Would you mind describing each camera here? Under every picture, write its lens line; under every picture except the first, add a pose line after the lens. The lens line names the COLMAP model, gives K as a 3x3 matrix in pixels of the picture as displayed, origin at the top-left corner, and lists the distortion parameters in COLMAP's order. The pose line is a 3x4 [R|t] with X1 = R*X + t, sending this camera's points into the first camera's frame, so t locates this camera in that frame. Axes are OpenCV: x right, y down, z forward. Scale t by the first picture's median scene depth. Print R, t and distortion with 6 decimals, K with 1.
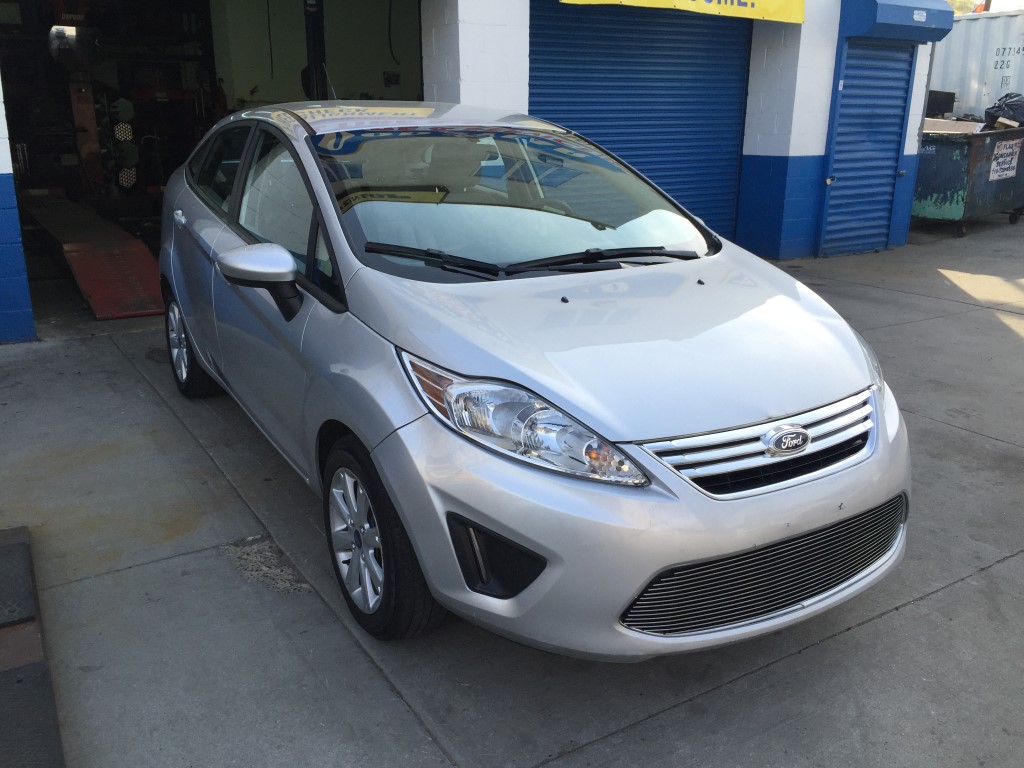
lens RADIAL K [[863.8, 0, 512.0], [0, 863.8, 384.0], [0, 0, 1]] dist [0.094941, -0.135500]
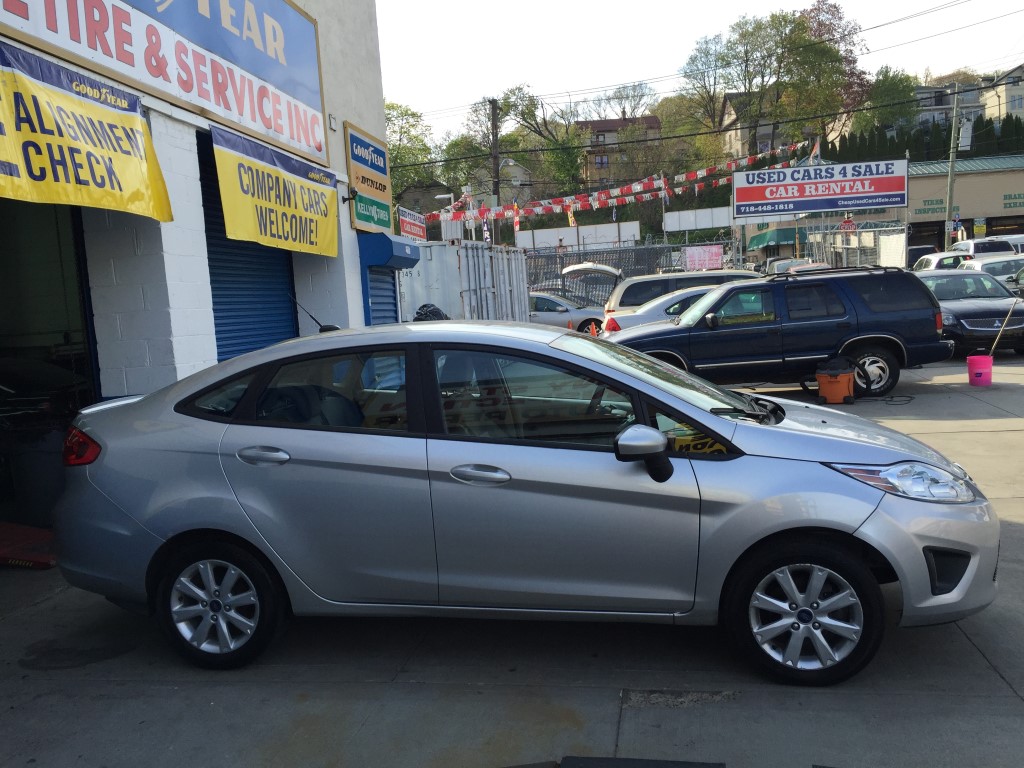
lens RADIAL K [[863.8, 0, 512.0], [0, 863.8, 384.0], [0, 0, 1]] dist [0.094941, -0.135500]
pose [[0.668570, -0.111382, 0.735261, -1.312107], [0.282765, 0.952531, -0.112822, -0.126382], [-0.687792, 0.283336, 0.668329, 0.278866]]
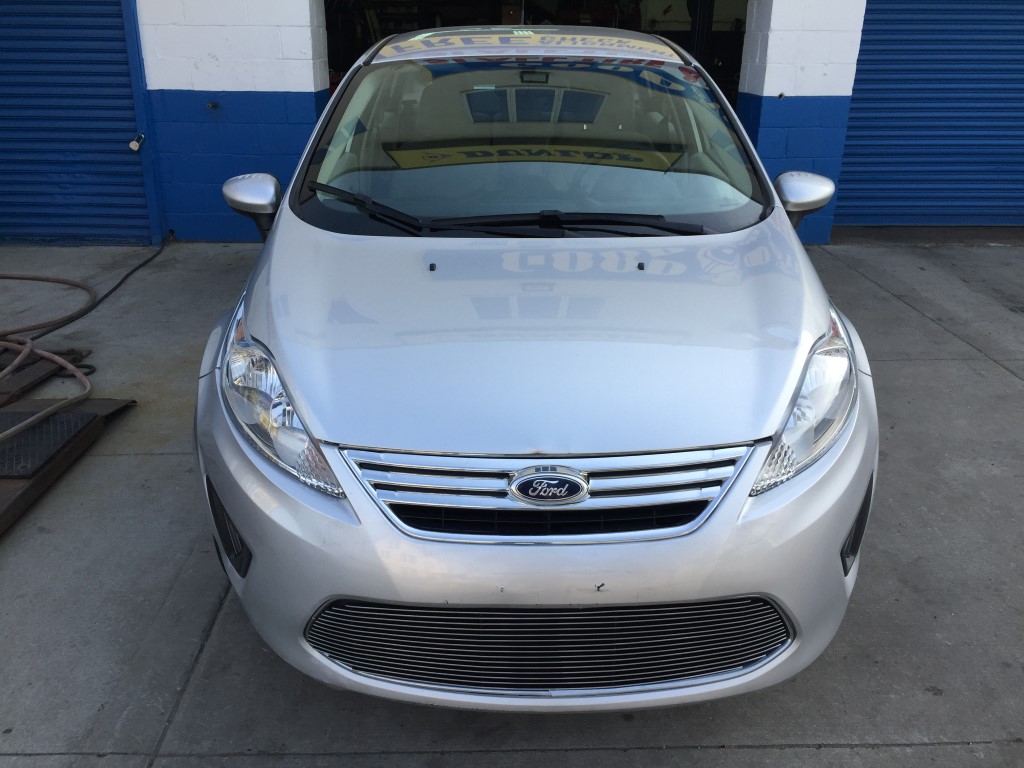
lens RADIAL K [[863.8, 0, 512.0], [0, 863.8, 384.0], [0, 0, 1]] dist [0.094941, -0.135500]
pose [[0.865584, 0.189073, -0.463698, 0.496238], [-0.150329, 0.981382, 0.119539, -0.088428], [0.477667, -0.033764, 0.877892, 0.245160]]
